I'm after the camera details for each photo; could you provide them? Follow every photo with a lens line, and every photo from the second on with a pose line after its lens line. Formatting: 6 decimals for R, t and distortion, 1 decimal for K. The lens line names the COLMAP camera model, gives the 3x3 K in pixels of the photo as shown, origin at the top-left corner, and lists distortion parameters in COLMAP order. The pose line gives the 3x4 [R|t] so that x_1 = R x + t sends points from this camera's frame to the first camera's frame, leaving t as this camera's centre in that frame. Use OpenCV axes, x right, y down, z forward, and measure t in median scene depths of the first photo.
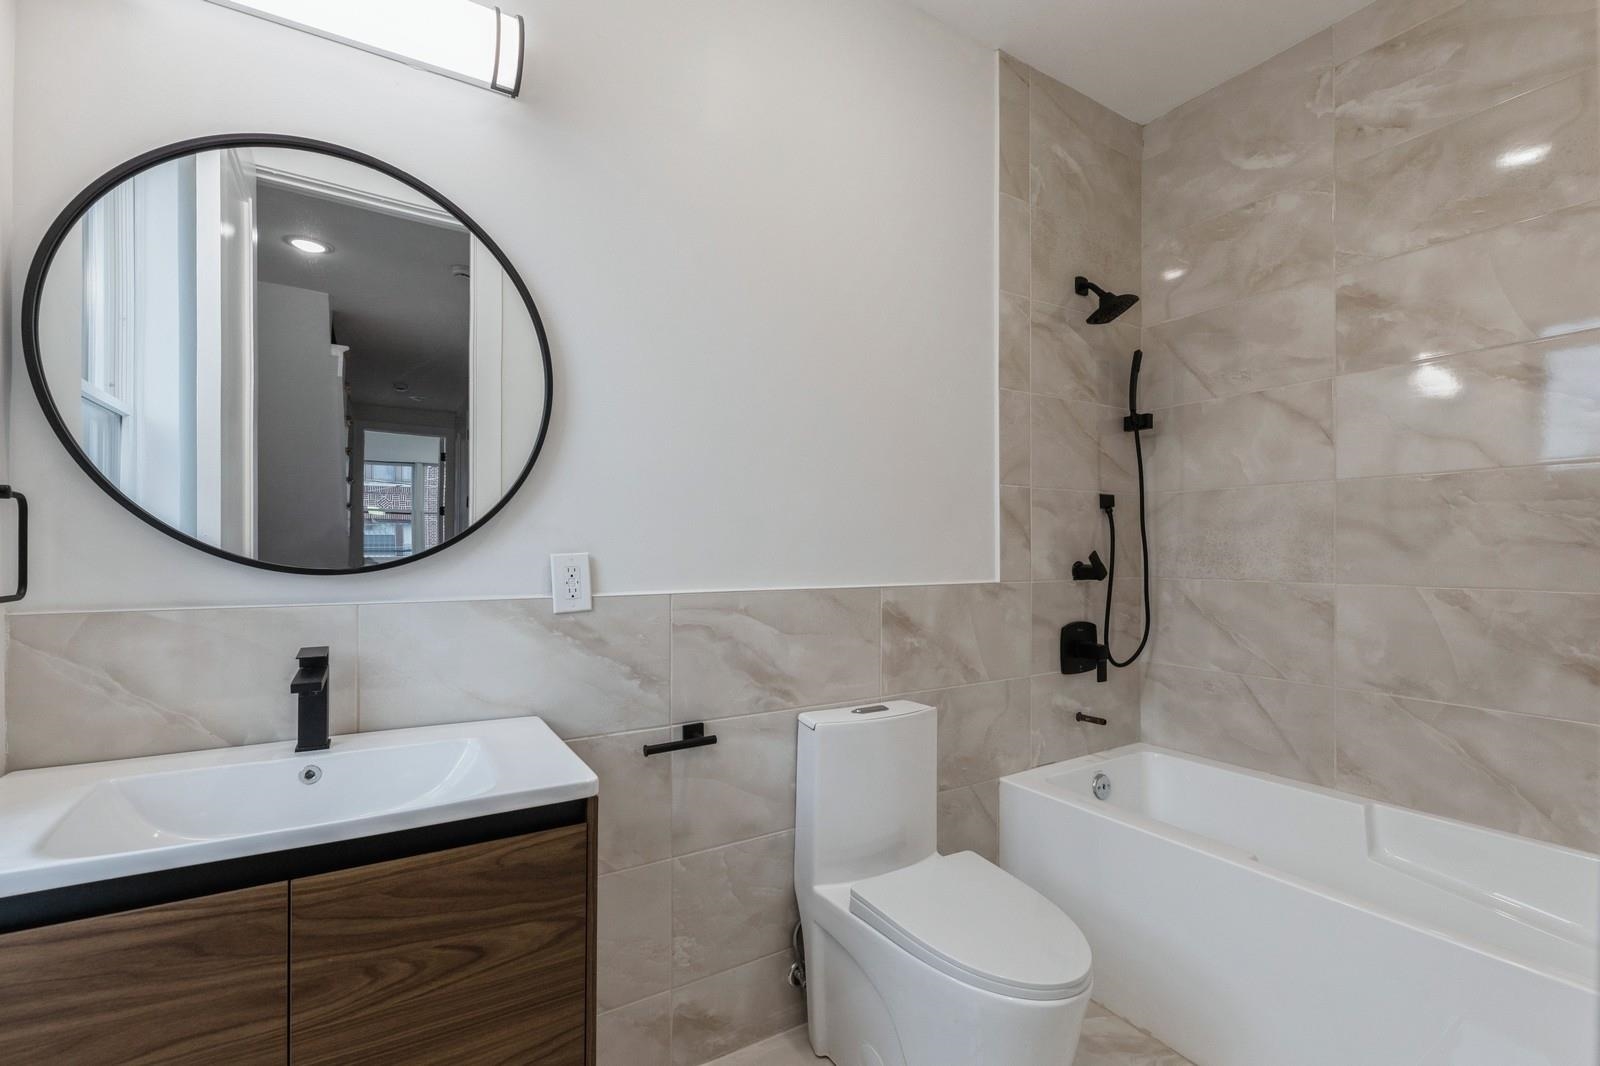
lens RADIAL K [[677.1, 0, 807.4], [0, 677.1, 539.8], [0, 0, 1]] dist [0.001049, -0.000139]
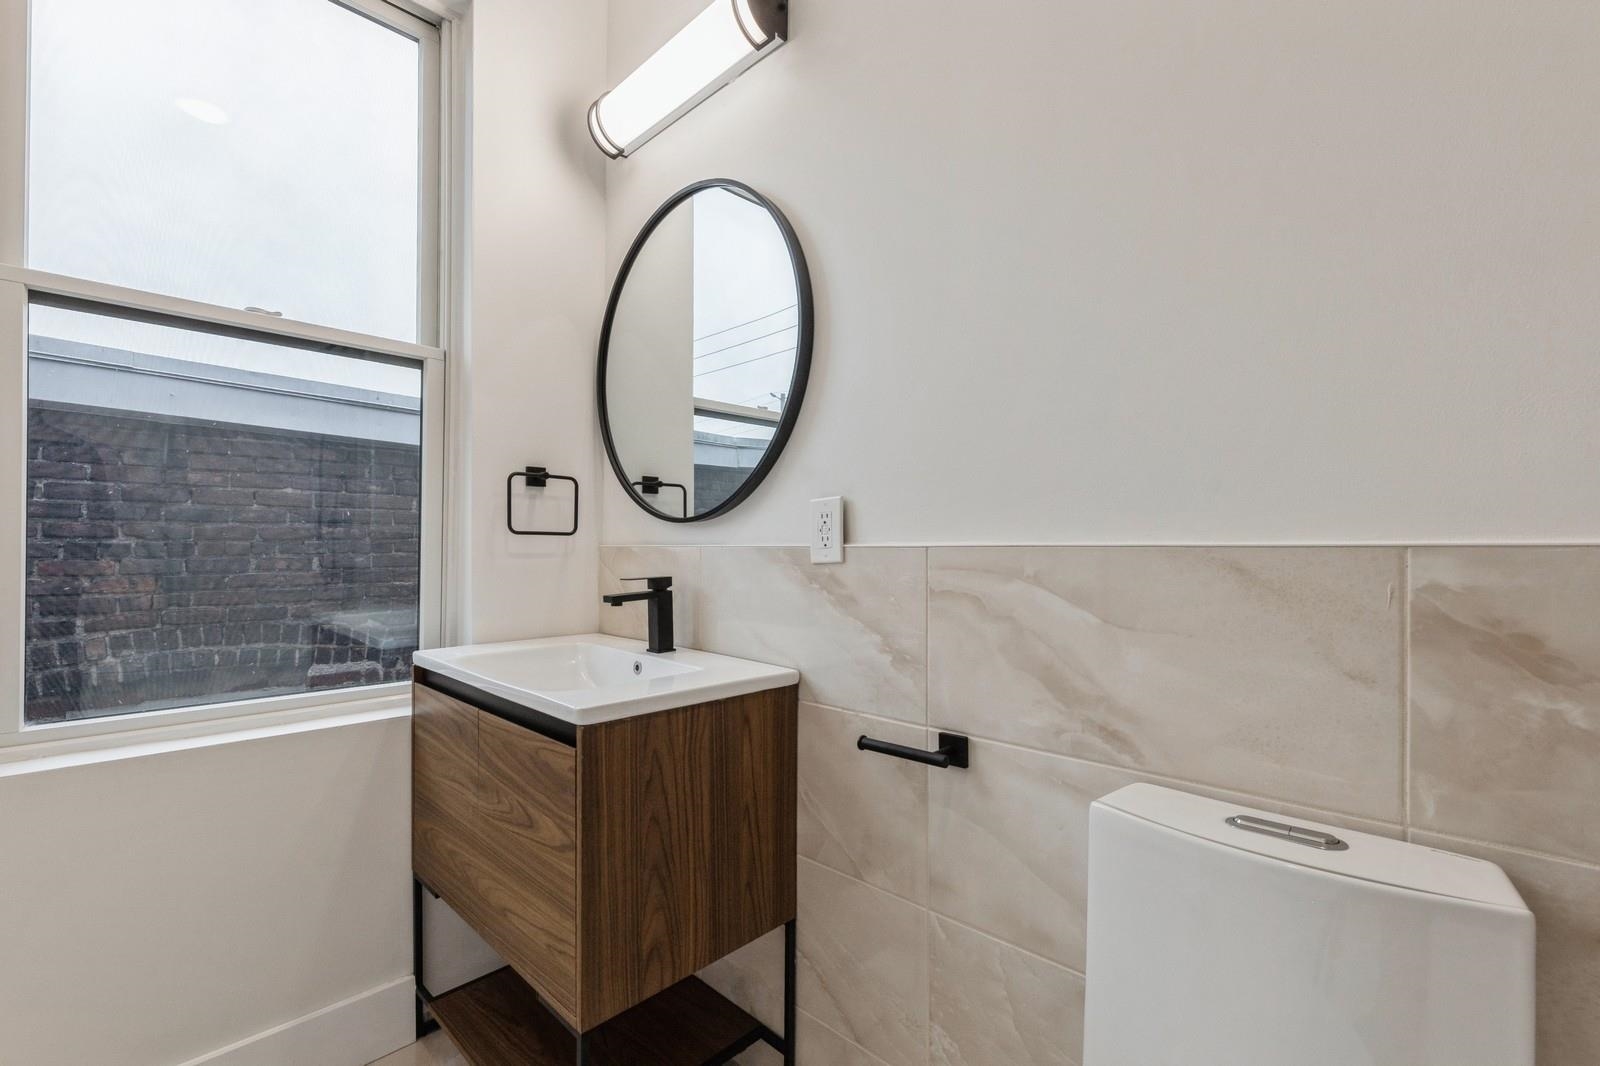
lens RADIAL K [[677.1, 0, 804.3], [0, 677.1, 545.9], [0, 0, 1]] dist [0.001049, -0.000139]
pose [[0.284079, -0.008526, -0.958763, 0.459482], [0.007465, 0.999950, -0.006680, 0.082745], [0.958772, -0.005259, 0.284129, 0.662758]]
